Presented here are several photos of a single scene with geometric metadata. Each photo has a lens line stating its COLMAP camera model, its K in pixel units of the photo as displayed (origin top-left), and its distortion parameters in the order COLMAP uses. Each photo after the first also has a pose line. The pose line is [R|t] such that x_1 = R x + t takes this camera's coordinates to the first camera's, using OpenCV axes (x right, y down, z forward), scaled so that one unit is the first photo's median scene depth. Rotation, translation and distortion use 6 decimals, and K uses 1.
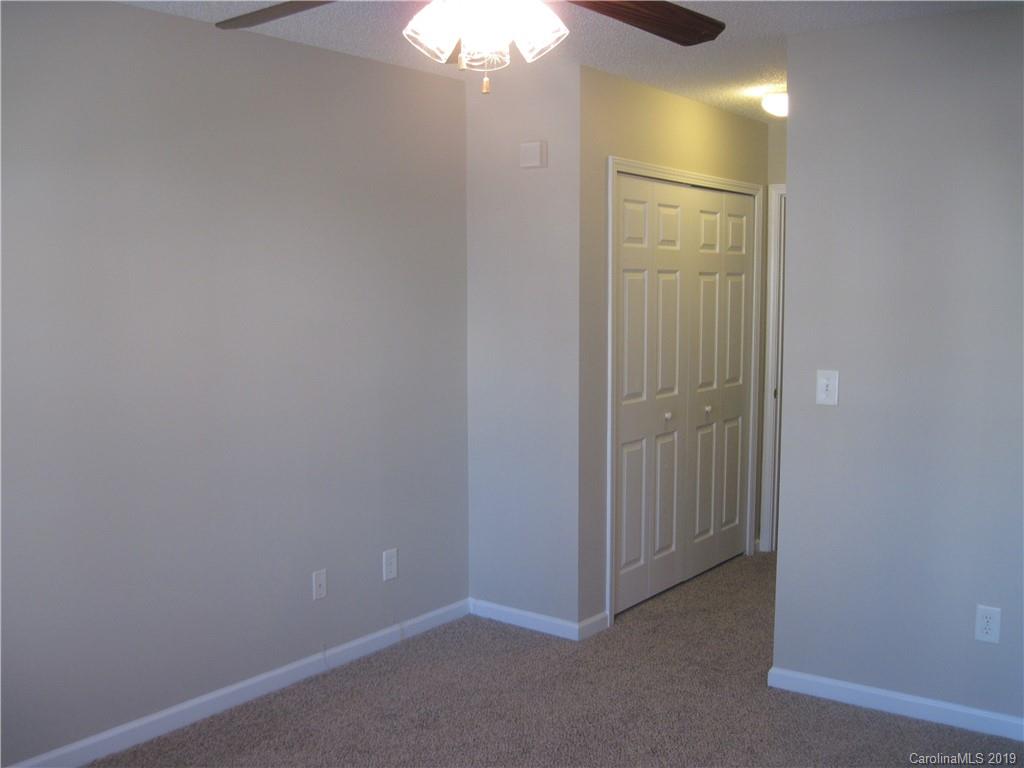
lens RADIAL K [[1034.9, 0, 514.5], [0, 1034.9, 380.0], [0, 0, 1]] dist [-0.112215, 0.000000]
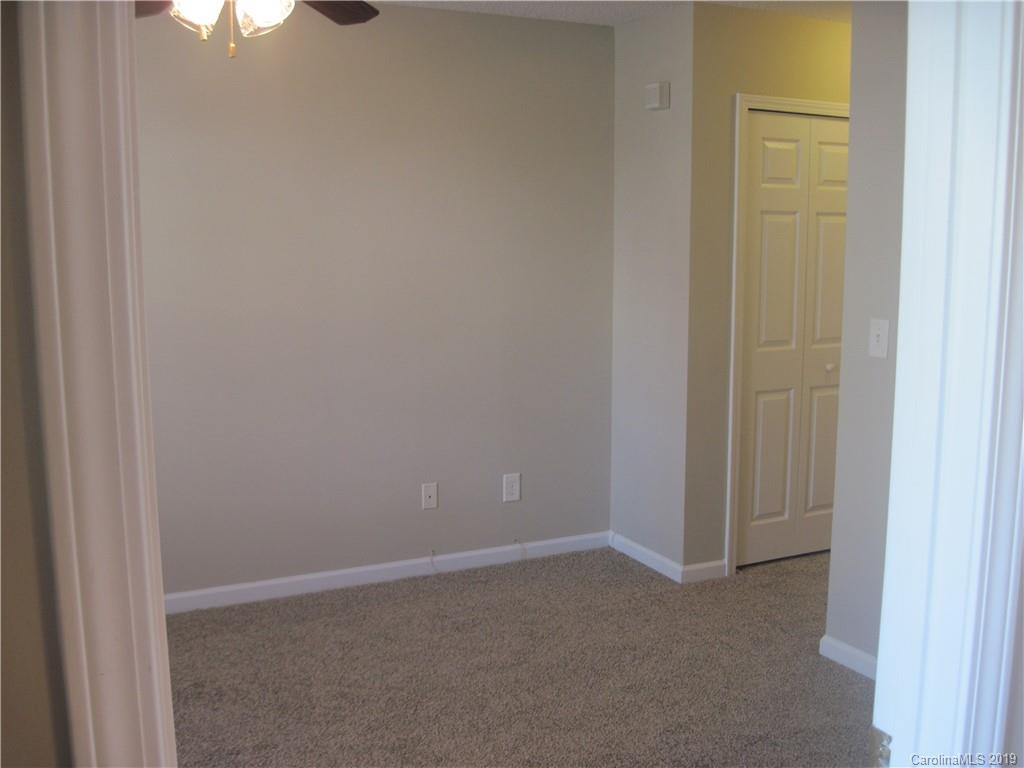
lens RADIAL K [[1034.9, 0, 519.7], [0, 1034.9, 385.2], [0, 0, 1]] dist [-0.112215, 0.000000]
pose [[0.895648, 0.063884, -0.440153, 0.350493], [-0.040612, 0.997243, 0.062100, 0.004939], [0.442906, -0.037744, 0.895773, 0.038184]]
